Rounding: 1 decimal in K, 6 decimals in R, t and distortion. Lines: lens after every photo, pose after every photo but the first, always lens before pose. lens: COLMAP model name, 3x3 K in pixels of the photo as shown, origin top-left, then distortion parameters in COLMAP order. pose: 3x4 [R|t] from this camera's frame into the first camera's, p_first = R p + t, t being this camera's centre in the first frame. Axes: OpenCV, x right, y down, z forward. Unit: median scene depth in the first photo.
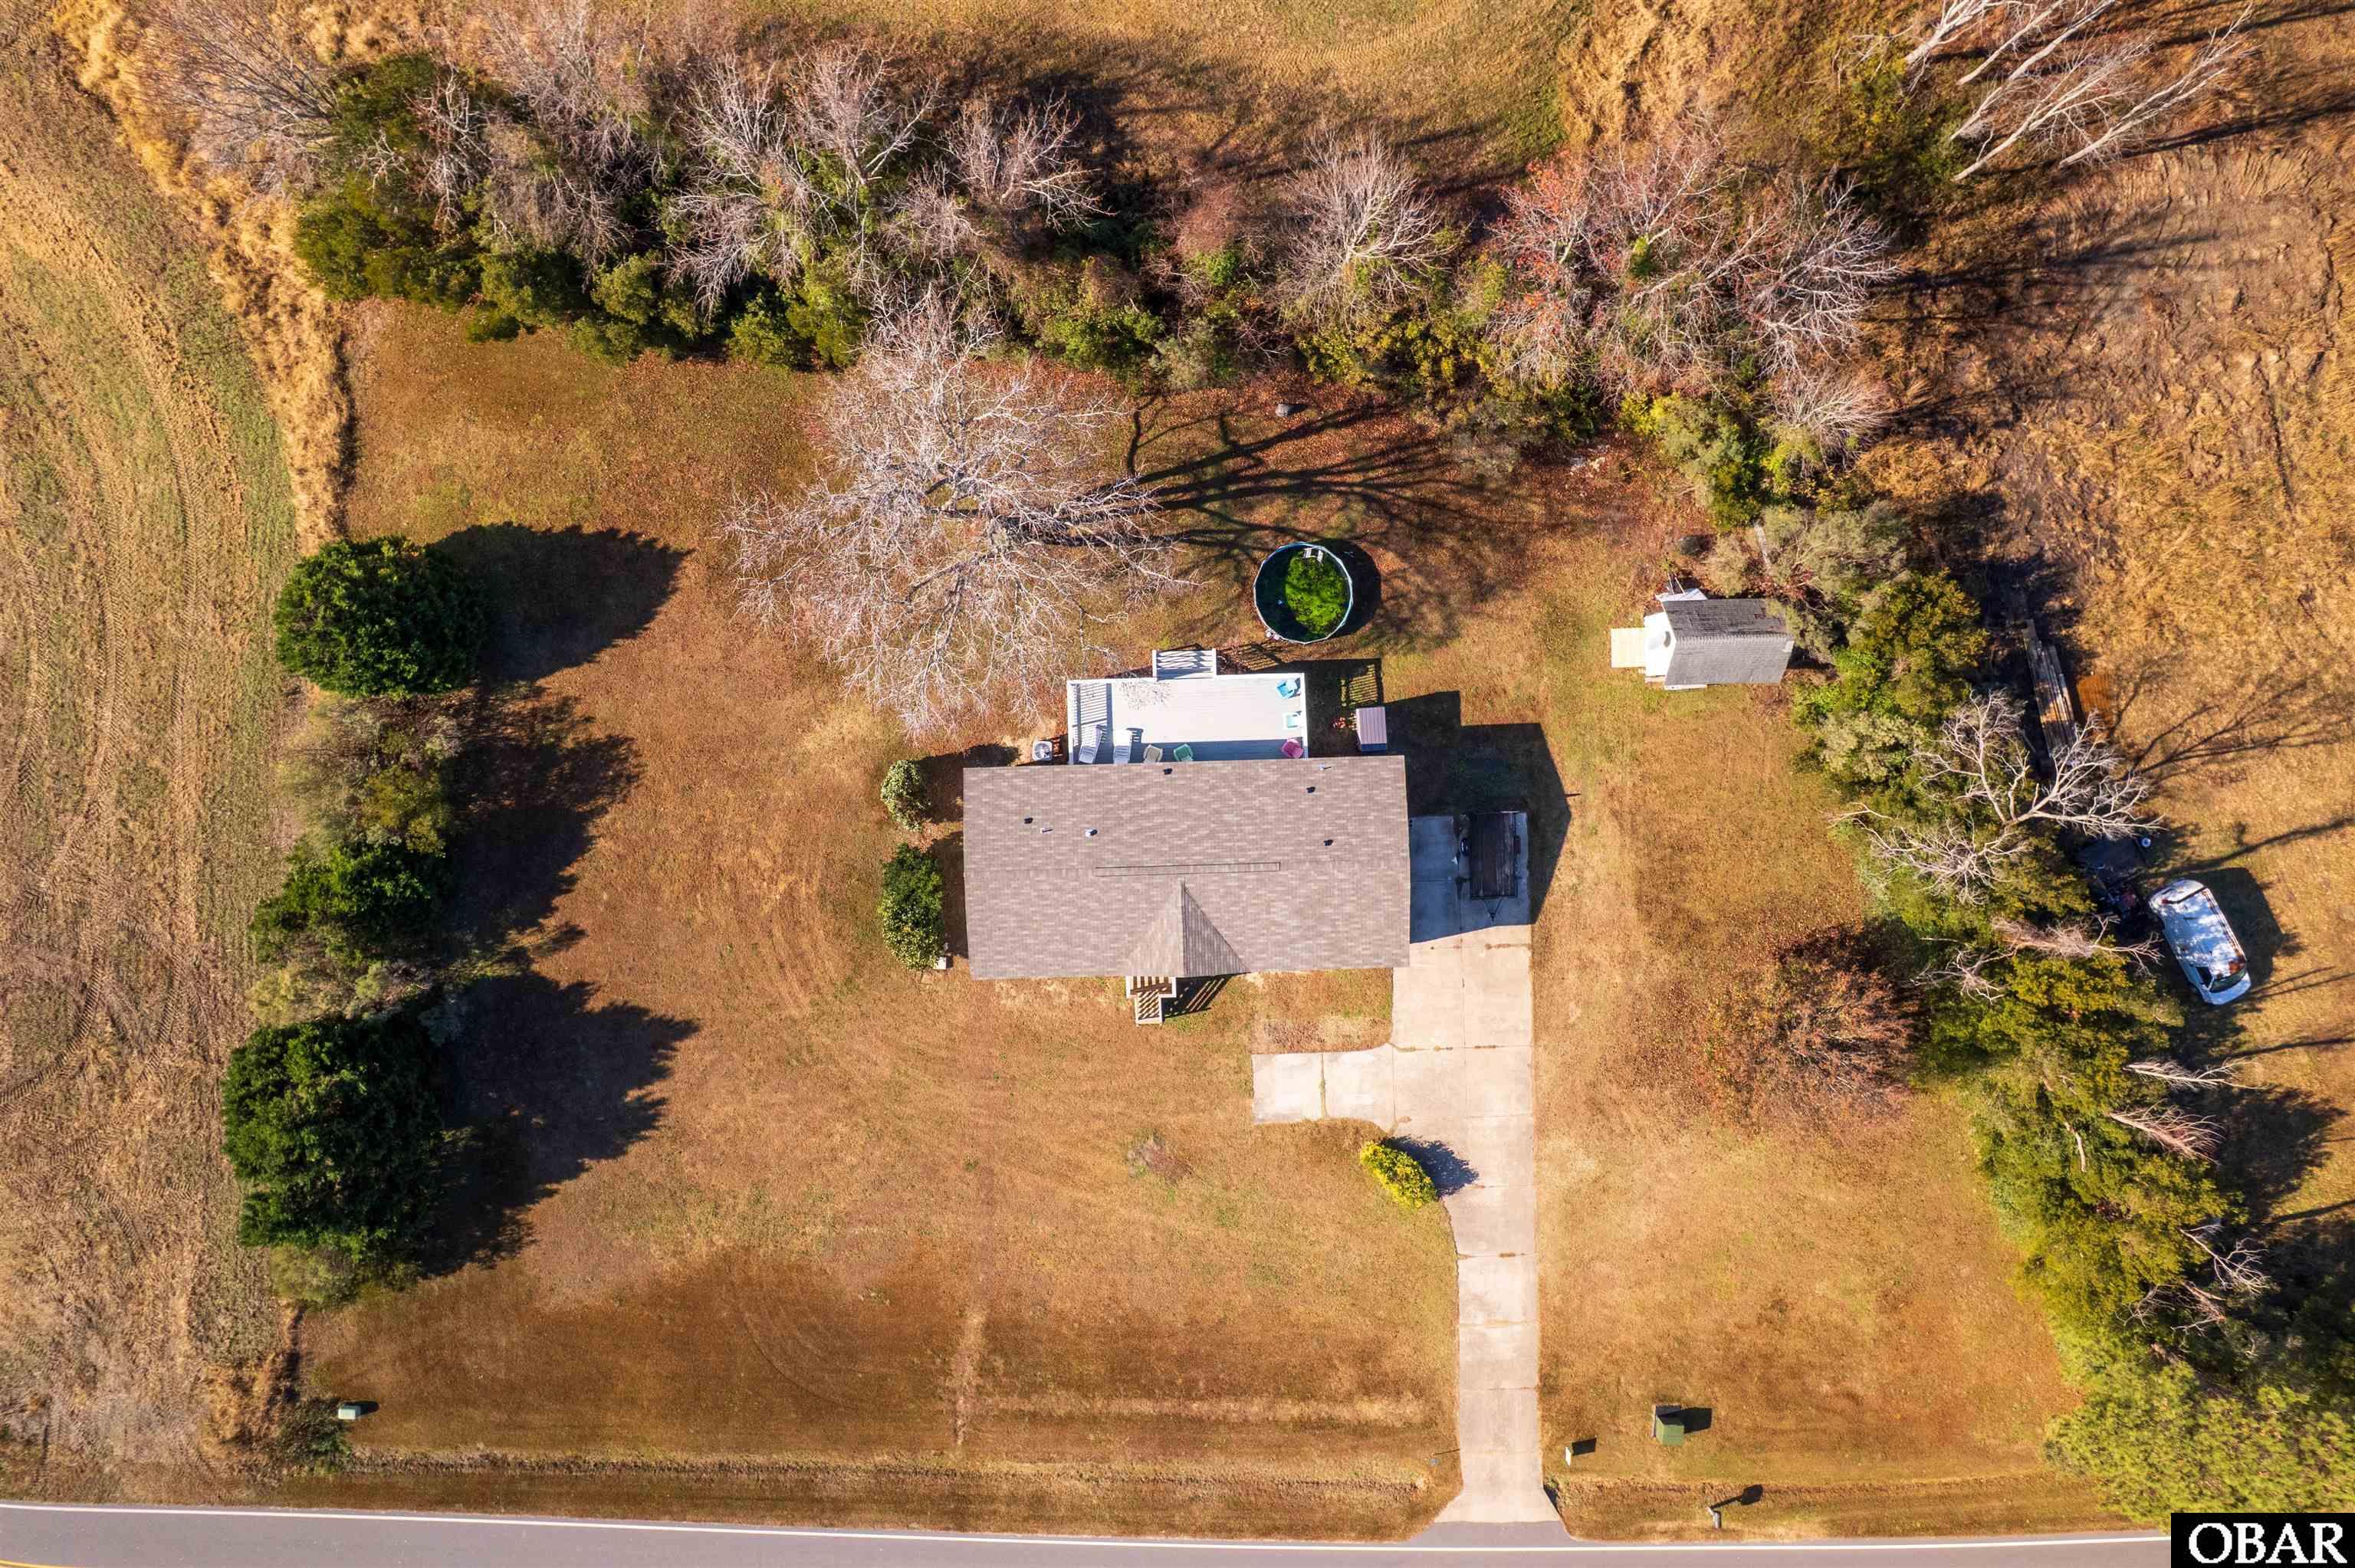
lens RADIAL K [[1490.9, 0, 1174.5], [0, 1490.9, 789.1], [0, 0, 1]] dist [-0.078138, 0.070660]
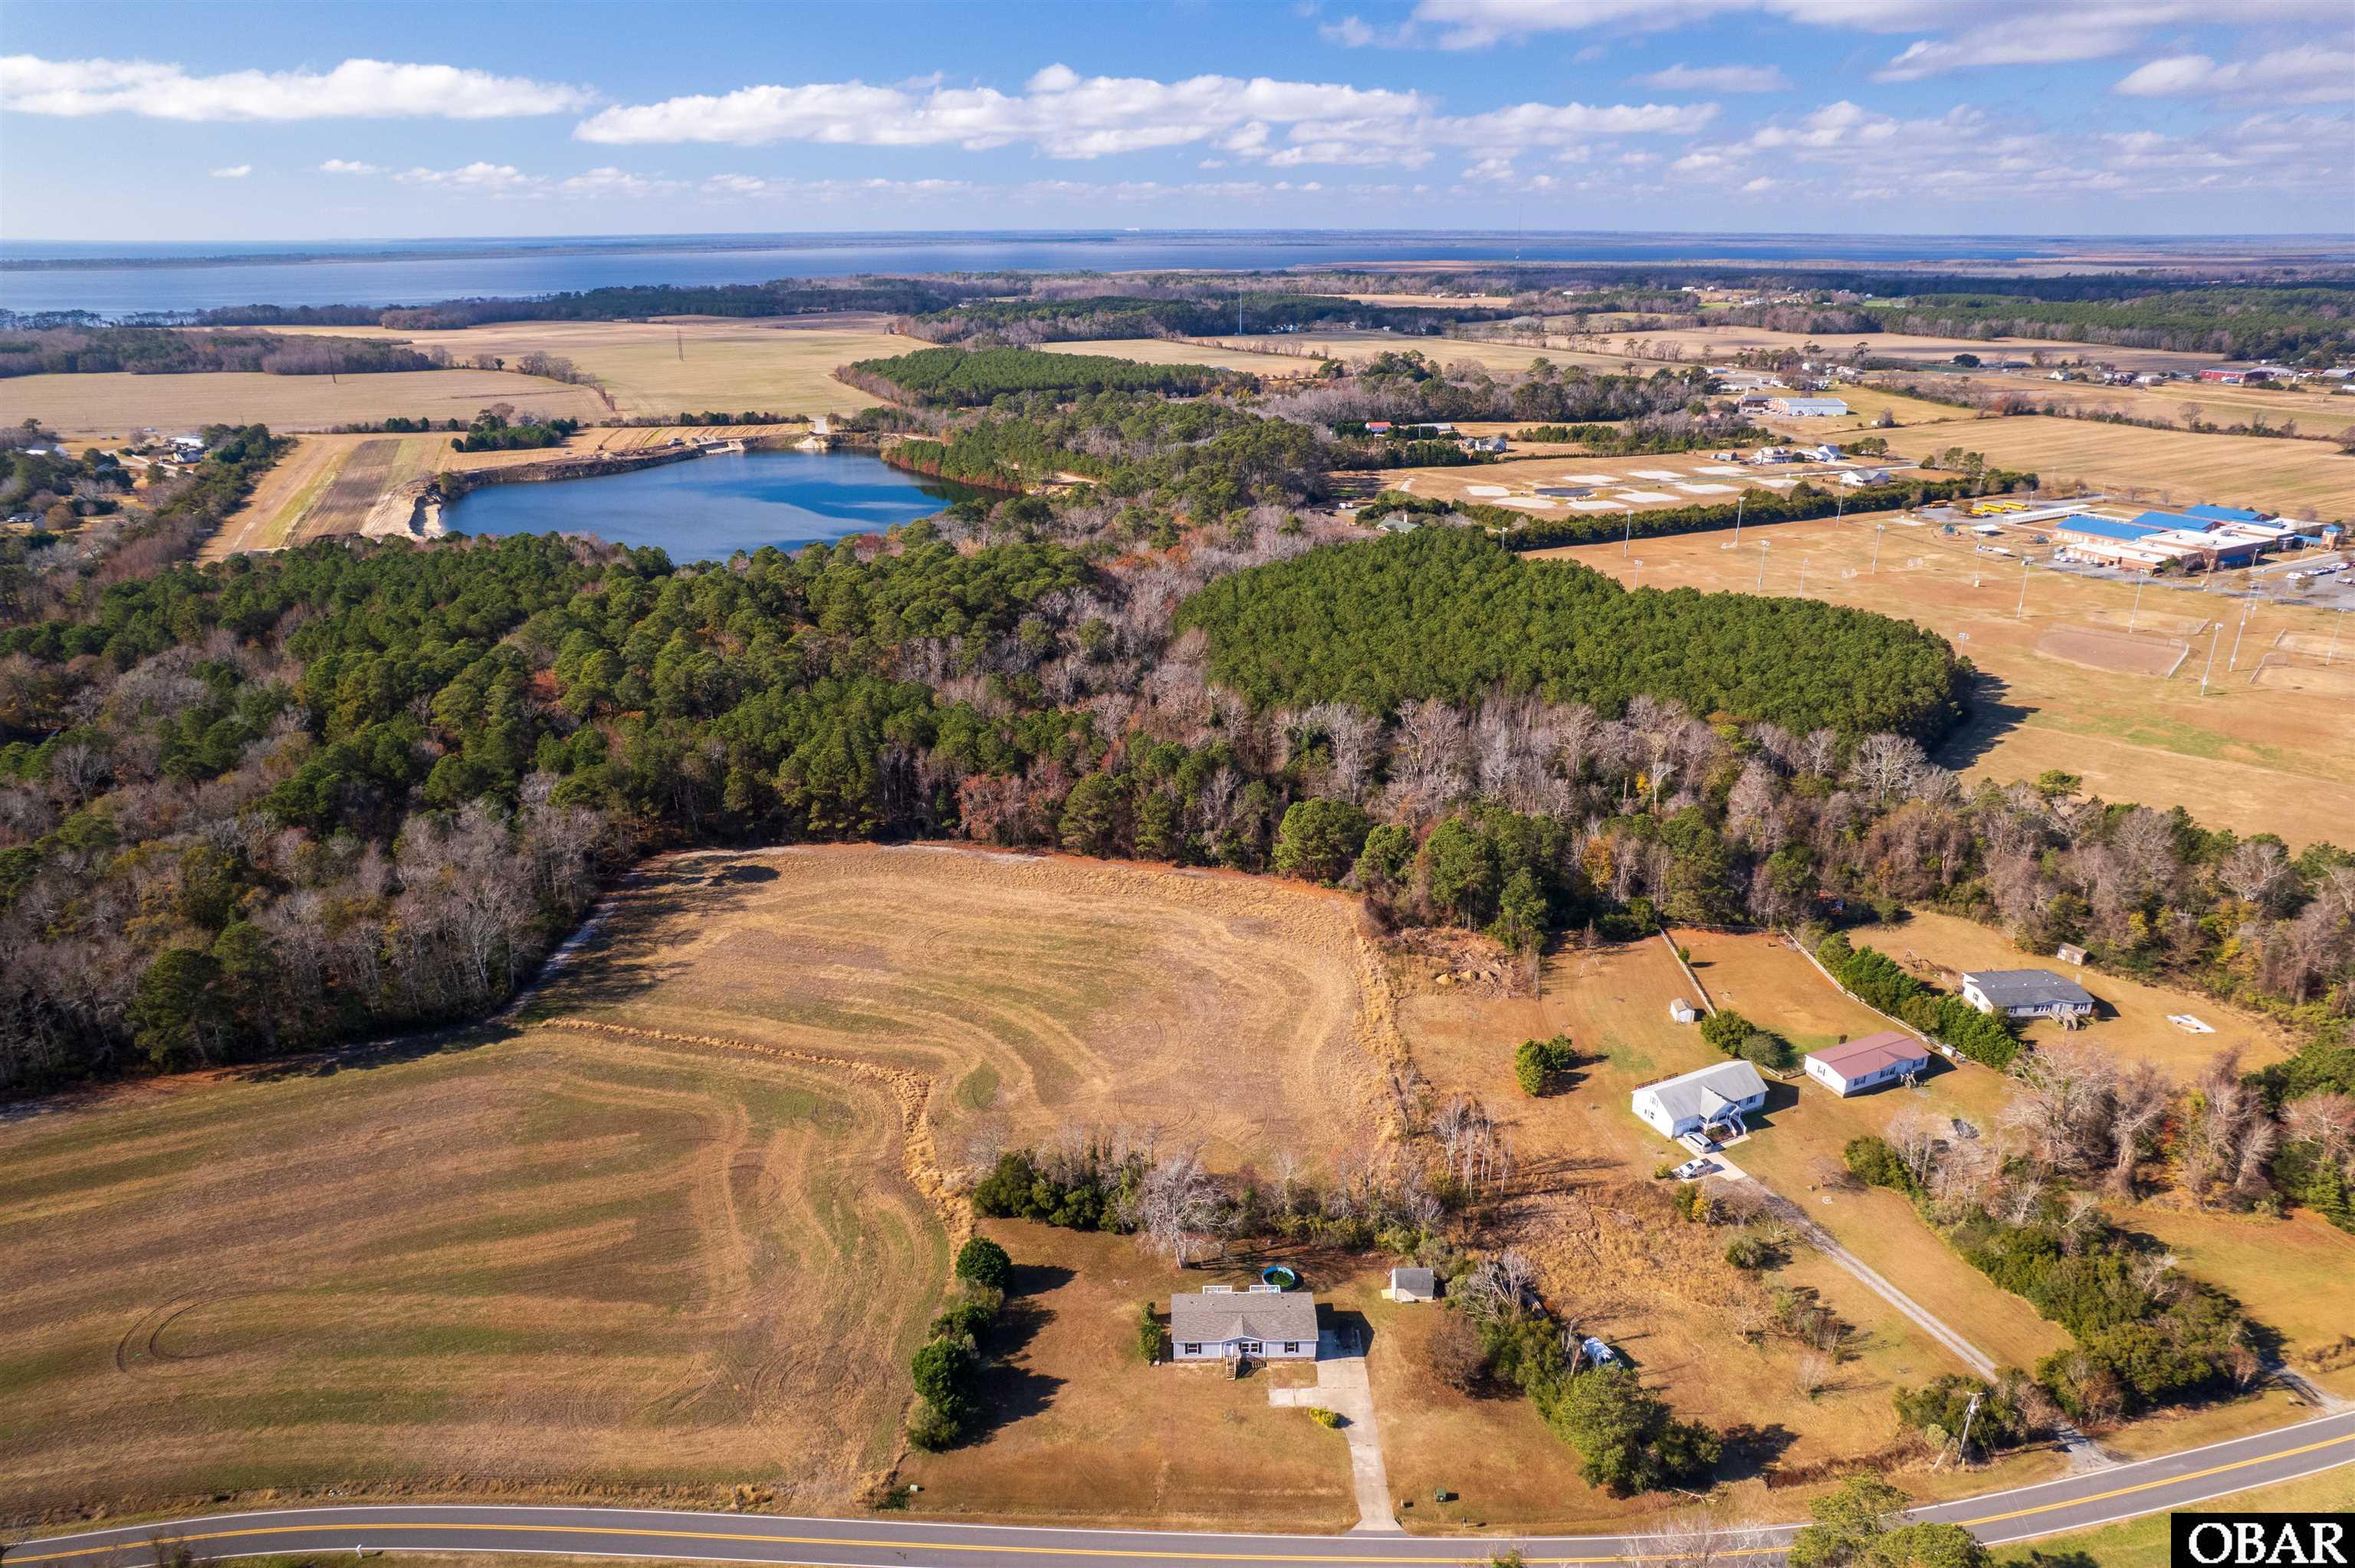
lens RADIAL K [[1503.5, 0, 1177.5], [0, 1503.5, 784.0], [0, 0, 1]] dist [-0.075500, 0.064442]
pose [[0.999865, 0.004538, -0.015807, -0.078469], [-0.016418, 0.331576, -0.943286, 2.429082], [0.000961, 0.943417, 0.331606, -0.989344]]
